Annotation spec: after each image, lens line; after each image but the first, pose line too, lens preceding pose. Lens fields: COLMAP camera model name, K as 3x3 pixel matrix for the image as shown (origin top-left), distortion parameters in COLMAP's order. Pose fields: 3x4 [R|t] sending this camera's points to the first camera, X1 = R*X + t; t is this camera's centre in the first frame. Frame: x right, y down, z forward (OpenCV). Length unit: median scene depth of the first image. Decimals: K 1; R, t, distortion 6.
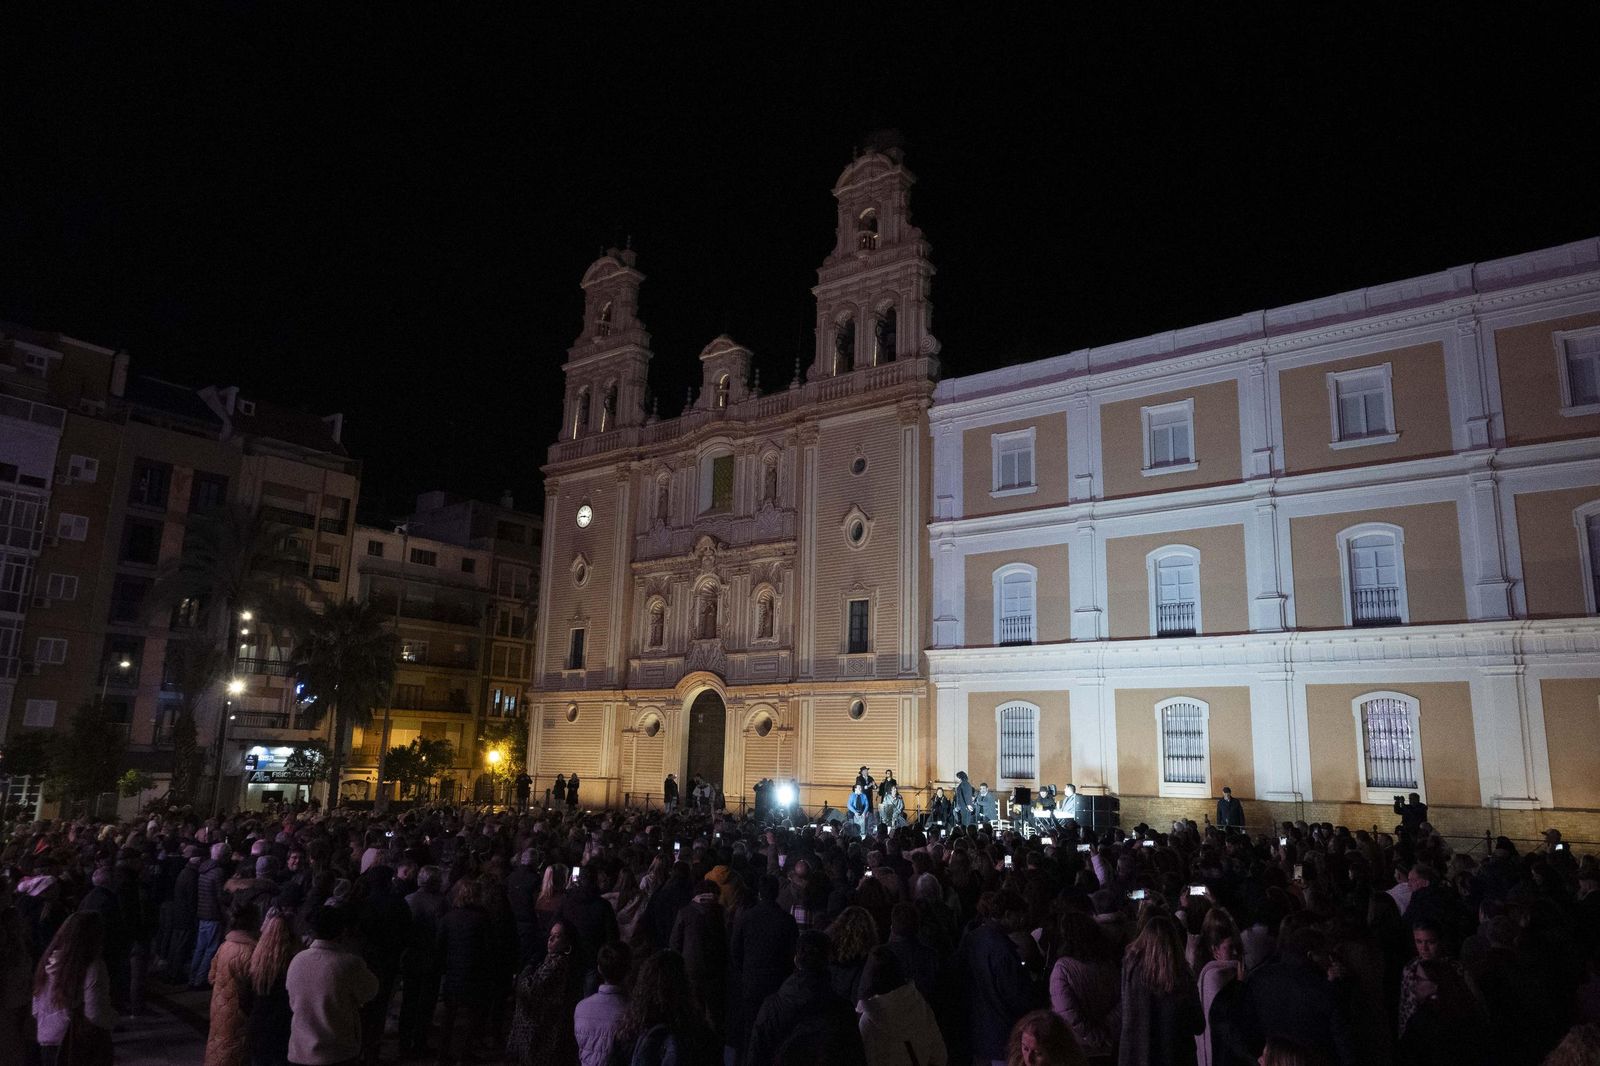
lens RADIAL K [[1090.7, 0, 799.1], [0, 1090.7, 533.7], [0, 0, 1]] dist [0.005545, -0.007849]
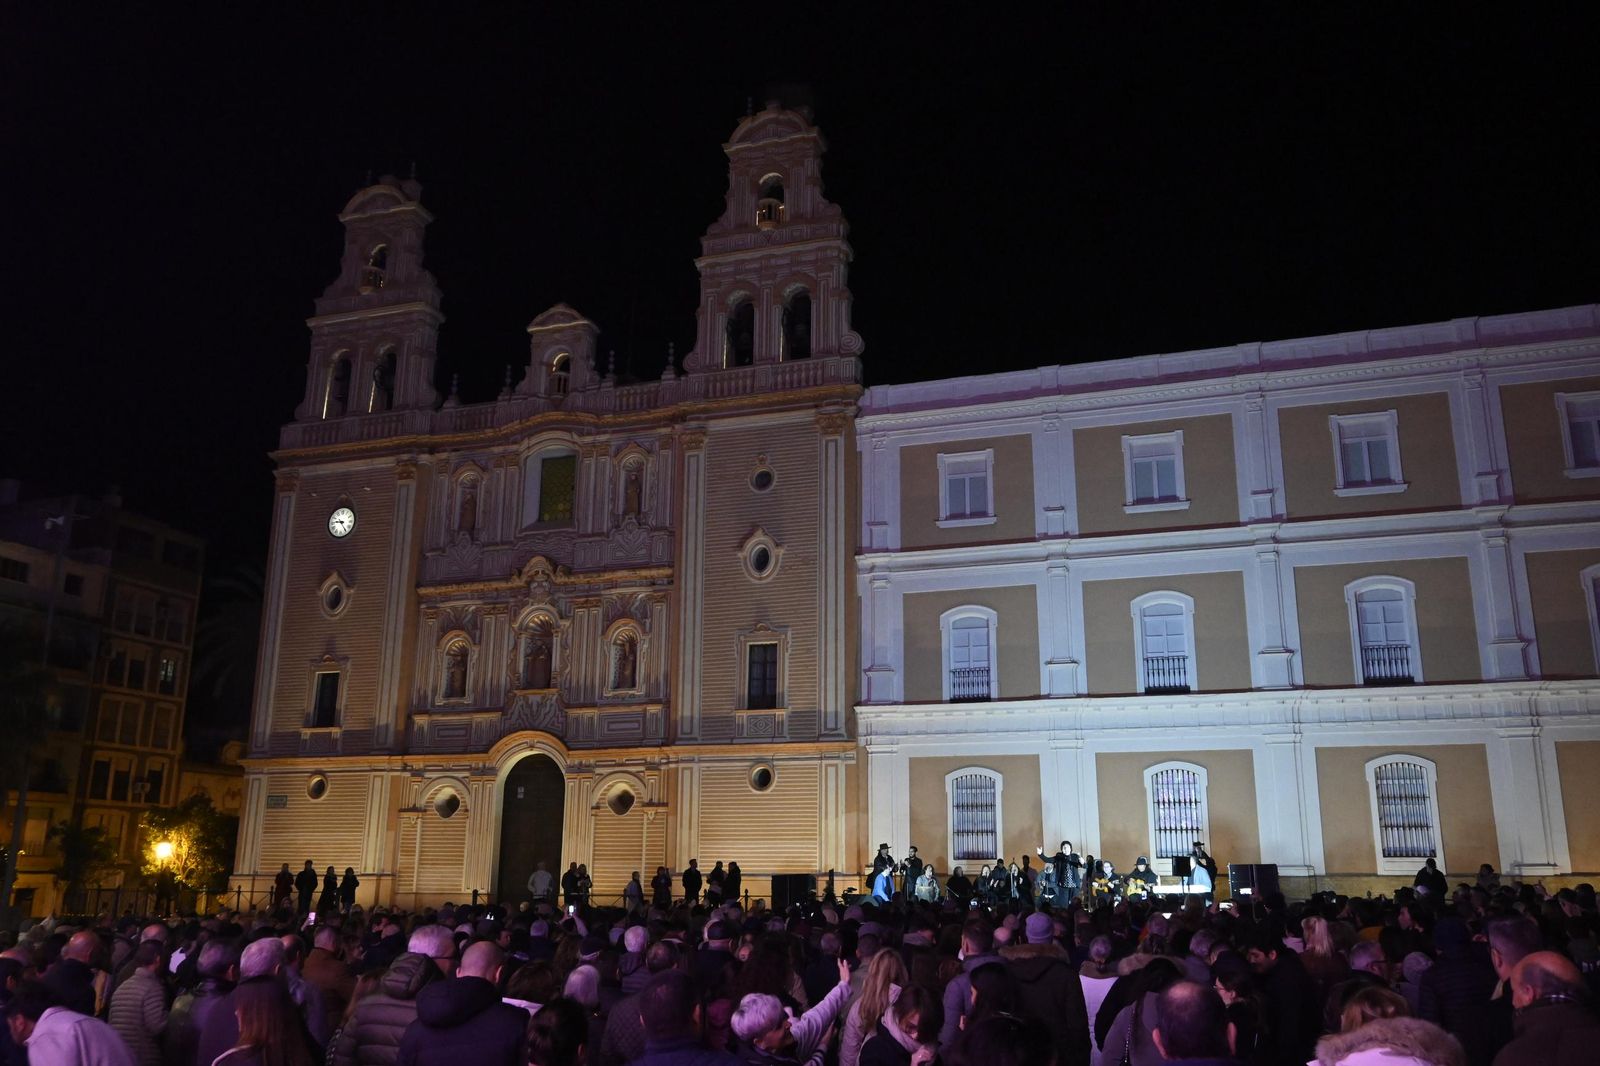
lens RADIAL K [[1322.4, 0, 797.4], [0, 1322.4, 525.2], [0, 0, 1]] dist [0.002790, -0.009145]
pose [[0.946377, 0.066001, 0.316251, -0.240812], [-0.050706, 0.997122, -0.056358, 0.027507], [-0.319061, 0.037300, 0.947000, 0.056409]]
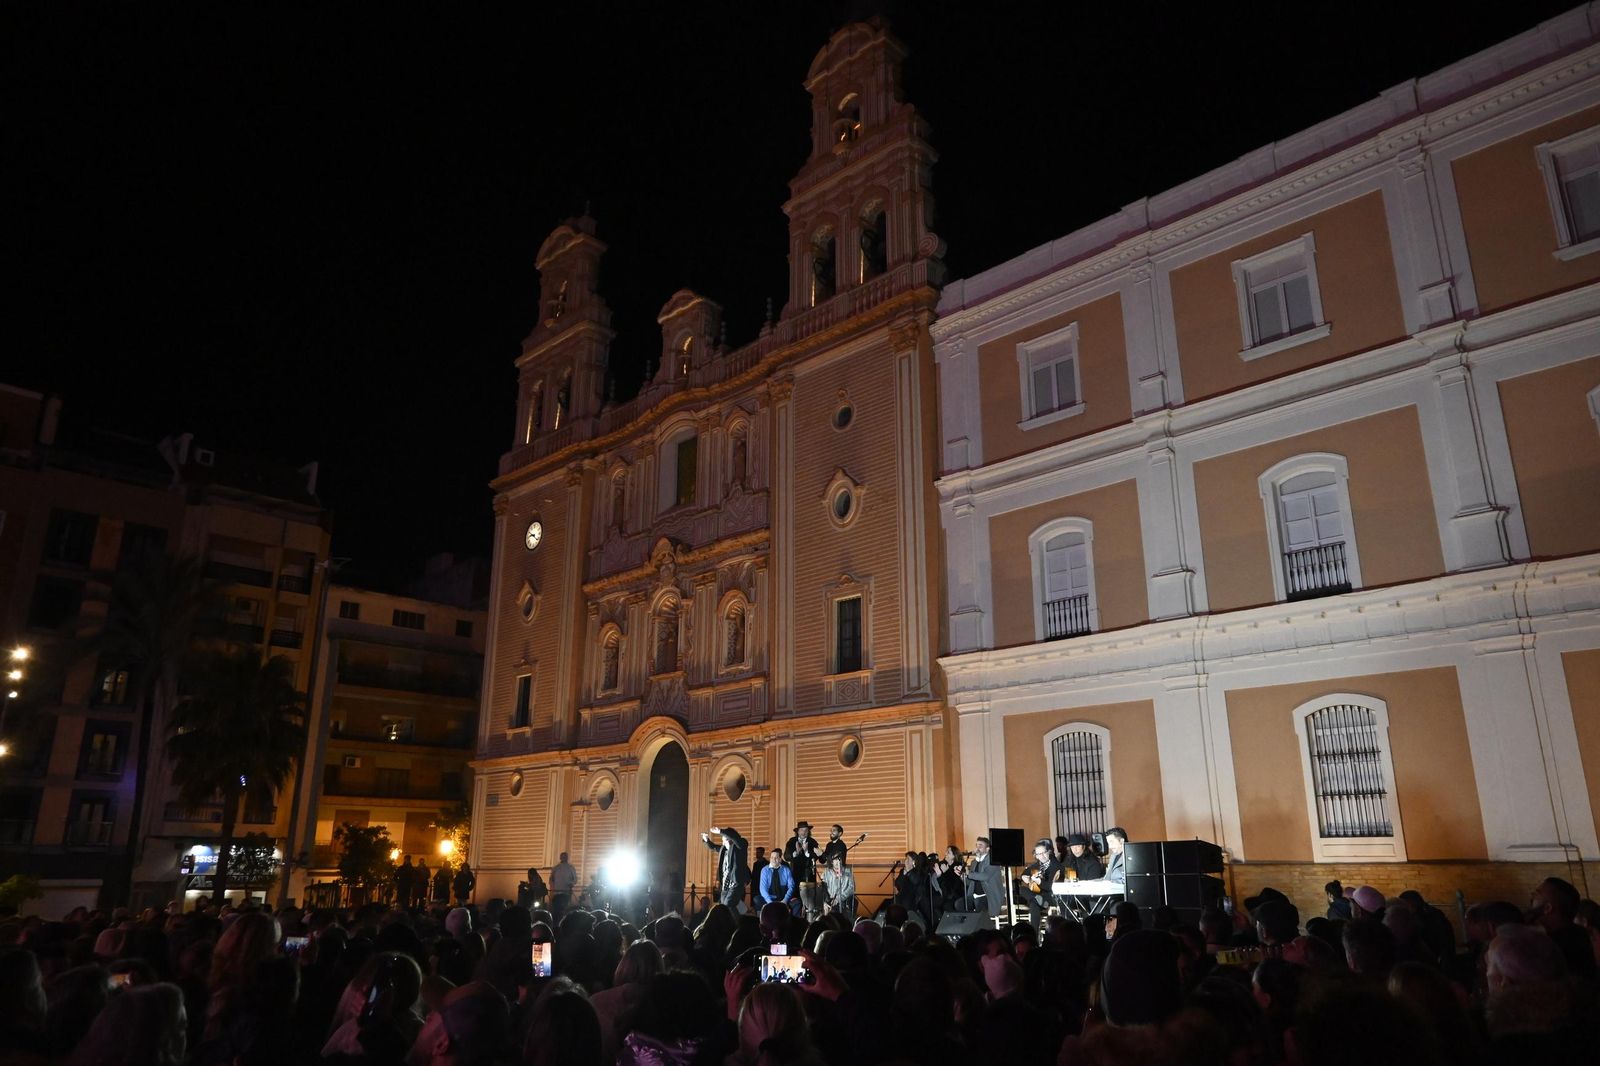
lens RADIAL K [[1090.7, 0, 800.1], [0, 1090.7, 531.9], [0, 0, 1]] dist [0.005545, -0.007849]
pose [[0.993514, -0.057877, -0.097878, 0.096394], [0.048983, 0.994650, -0.090949, 0.082016], [0.102618, 0.085564, 0.991034, 0.293331]]
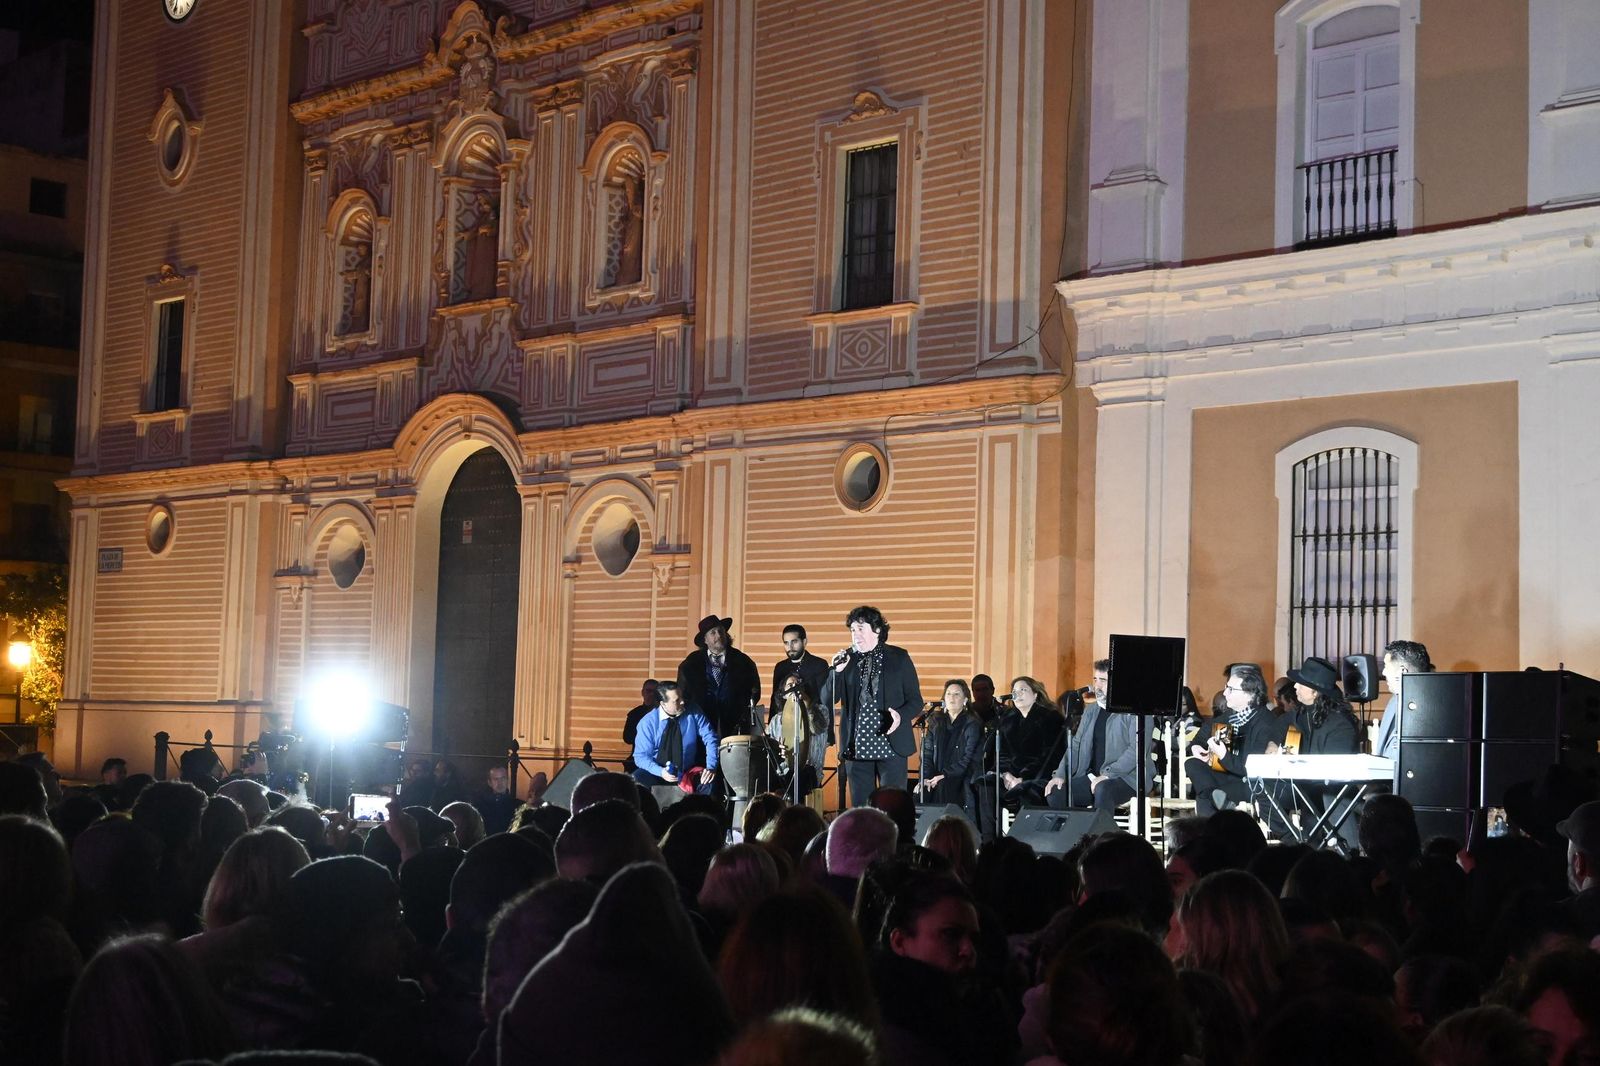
lens RADIAL K [[2328.2, 0, 806.9], [0, 2328.2, 529.7], [0, 0, 1]] dist [0.016405, 0.000000]
pose [[0.994990, -0.009443, -0.099524, 0.104257], [0.022123, 0.991645, 0.127089, 0.086610], [0.097493, -0.128654, 0.986886, 0.312007]]
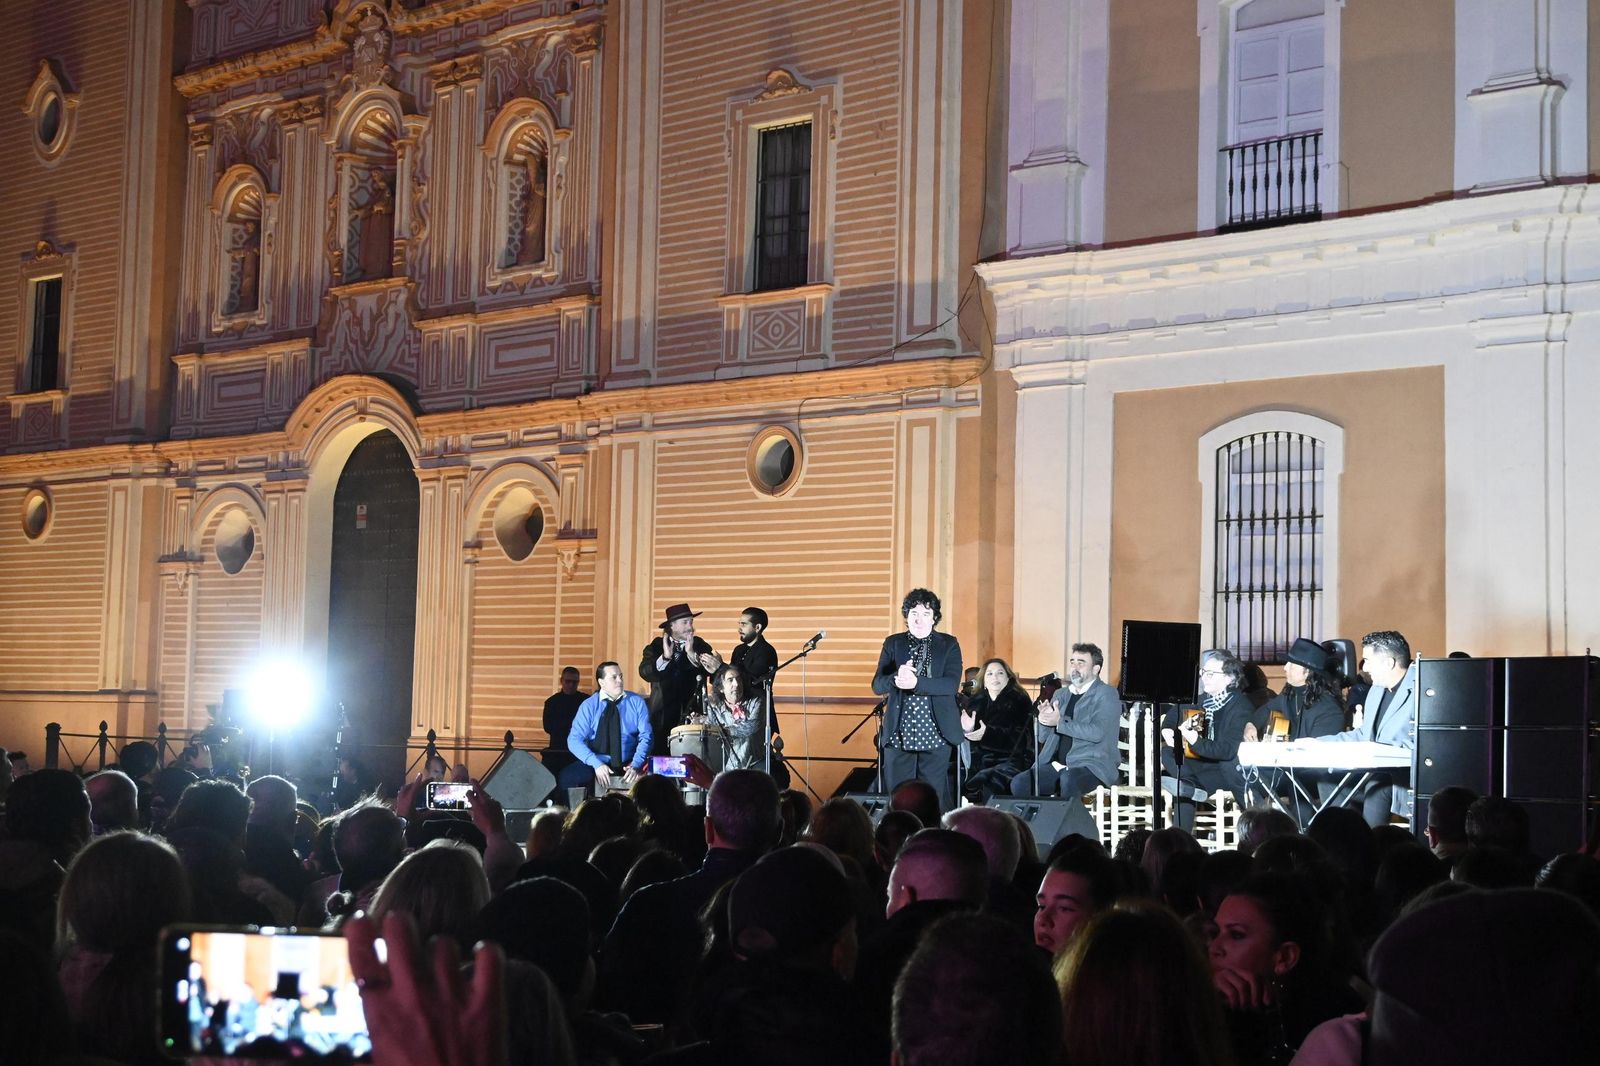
lens RADIAL K [[2328.2, 0, 807.3], [0, 2328.2, 531.9], [0, 0, 1]] dist [0.016405, 0.000000]
pose [[0.999215, -0.008515, -0.038701, 0.087651], [0.013664, 0.990781, 0.134781, 0.088201], [0.037196, -0.135204, 0.990119, 0.320406]]
